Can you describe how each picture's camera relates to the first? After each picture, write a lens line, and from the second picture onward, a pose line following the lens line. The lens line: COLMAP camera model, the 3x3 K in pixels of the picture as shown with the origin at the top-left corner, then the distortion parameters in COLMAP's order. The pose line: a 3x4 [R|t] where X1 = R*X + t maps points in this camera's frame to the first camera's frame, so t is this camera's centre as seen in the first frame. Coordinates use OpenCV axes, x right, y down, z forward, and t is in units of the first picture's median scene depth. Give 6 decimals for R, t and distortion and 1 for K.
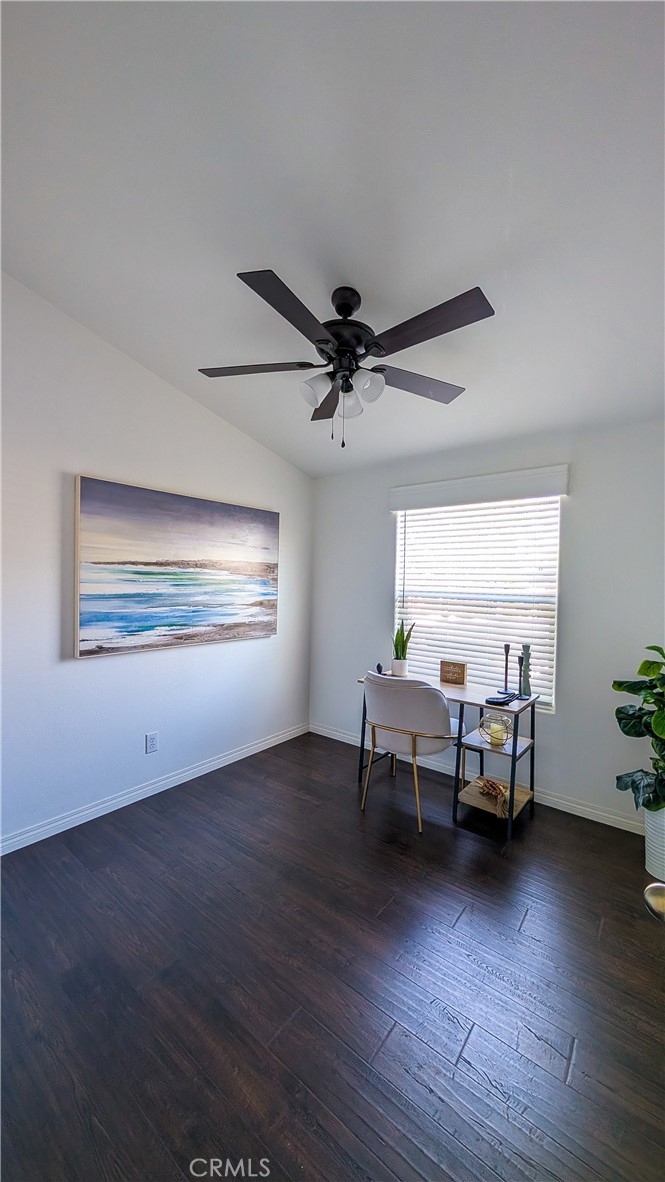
lens RADIAL K [[426.1, 0, 330.8], [0, 426.1, 591.3], [0, 0, 1]] dist [-0.000978, -0.000151]
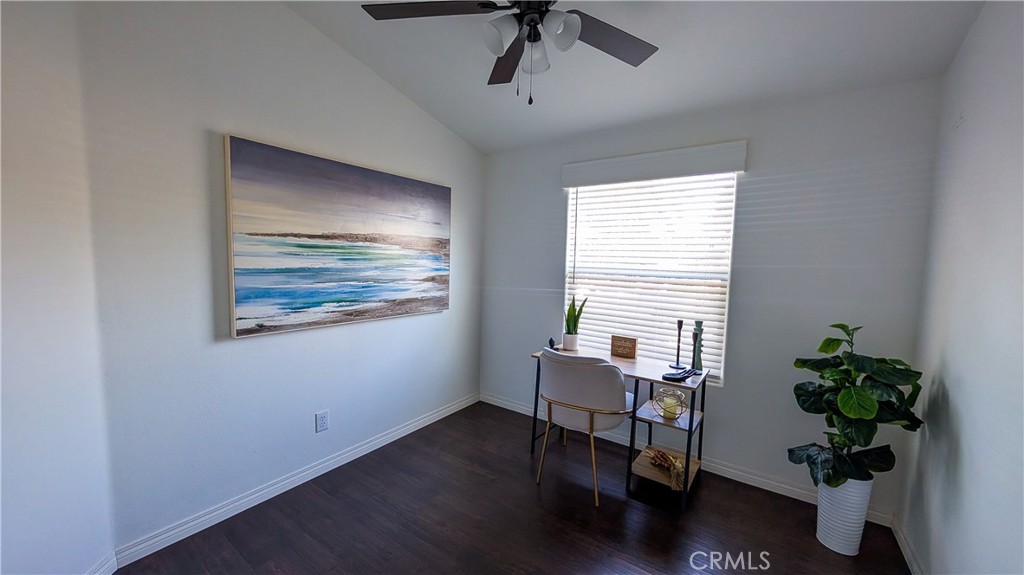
lens RADIAL K [[369.2, 0, 514.0], [0, 369.2, 288.6], [0, 0, 1]] dist [-0.000978, -0.000151]
pose [[0.997826, 0.001523, 0.065884, -0.040890], [-0.005225, 0.998413, 0.056068, 0.002125], [-0.065694, -0.056290, 0.996251, 0.159003]]
